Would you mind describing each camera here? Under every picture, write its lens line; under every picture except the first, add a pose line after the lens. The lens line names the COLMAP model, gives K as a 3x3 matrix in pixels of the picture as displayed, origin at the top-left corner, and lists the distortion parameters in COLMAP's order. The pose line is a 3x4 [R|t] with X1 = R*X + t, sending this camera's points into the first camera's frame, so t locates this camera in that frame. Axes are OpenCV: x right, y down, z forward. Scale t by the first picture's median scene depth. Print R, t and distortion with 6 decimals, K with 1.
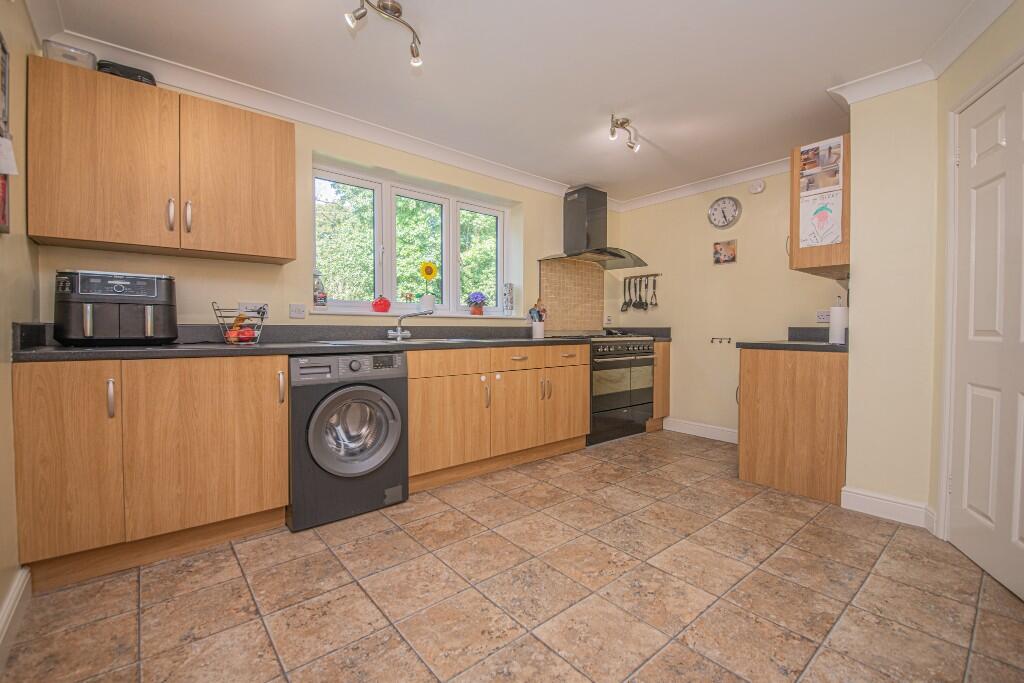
lens RADIAL K [[440.4, 0, 511.0], [0, 440.4, 356.9], [0, 0, 1]] dist [0.005596, -0.002873]
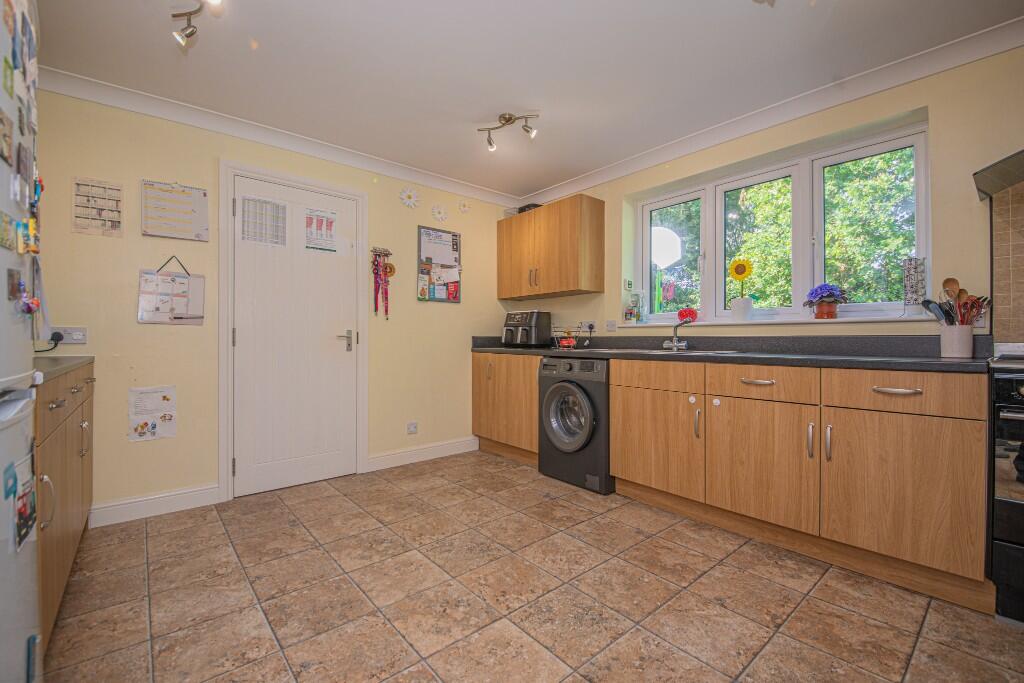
lens RADIAL K [[440.4, 0, 514.6], [0, 440.4, 336.7], [0, 0, 1]] dist [0.005596, -0.002873]
pose [[0.000427, -0.007248, -0.999974, 0.857679], [-0.070241, 0.997504, -0.007260, -0.043412], [0.997530, 0.070243, -0.000083, 0.741077]]
